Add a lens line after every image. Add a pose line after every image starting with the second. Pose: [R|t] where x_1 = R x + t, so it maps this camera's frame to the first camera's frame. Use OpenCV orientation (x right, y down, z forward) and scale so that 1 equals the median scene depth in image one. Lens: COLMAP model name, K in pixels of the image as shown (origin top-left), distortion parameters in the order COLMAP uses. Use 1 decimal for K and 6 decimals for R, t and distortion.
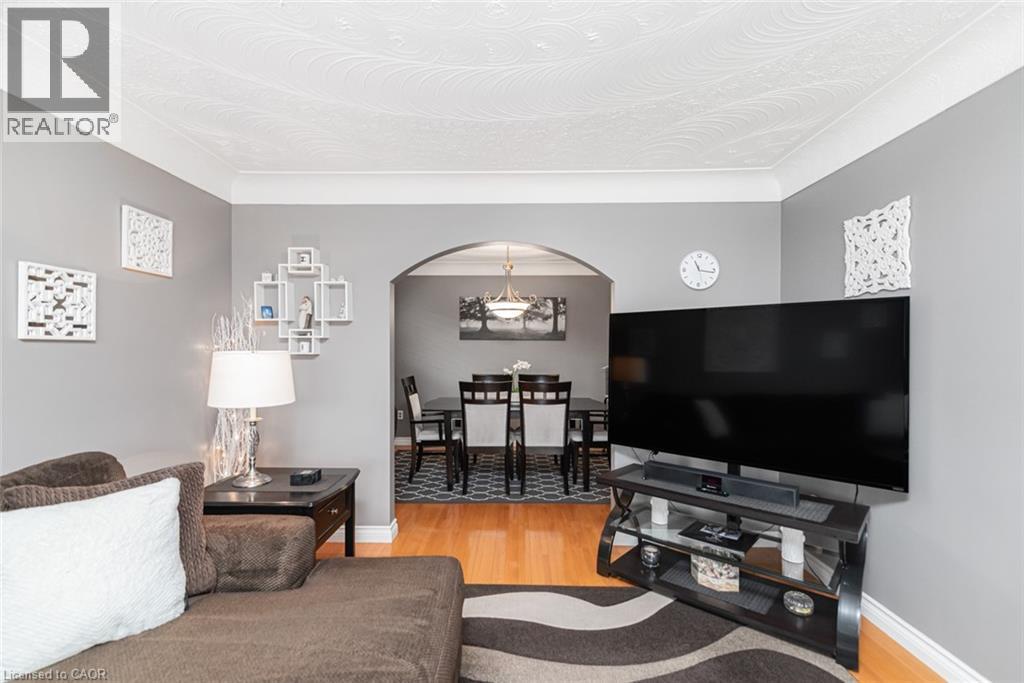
lens RADIAL K [[468.7, 0, 513.4], [0, 468.7, 344.0], [0, 0, 1]] dist [0.008390, -0.000799]
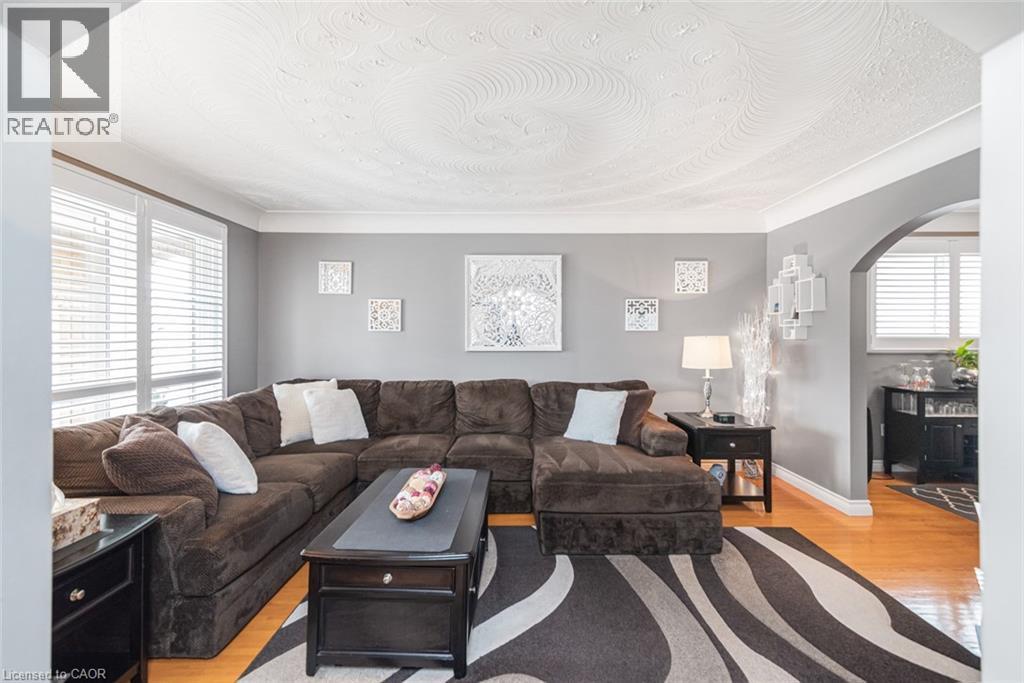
lens RADIAL K [[468.7, 0, 515.3], [0, 468.7, 333.1], [0, 0, 1]] dist [0.008390, -0.000799]
pose [[0.004555, -0.007328, -0.999963, 1.036612], [0.007494, 0.999945, -0.007294, 0.010685], [0.999962, -0.007460, 0.004610, 0.297310]]
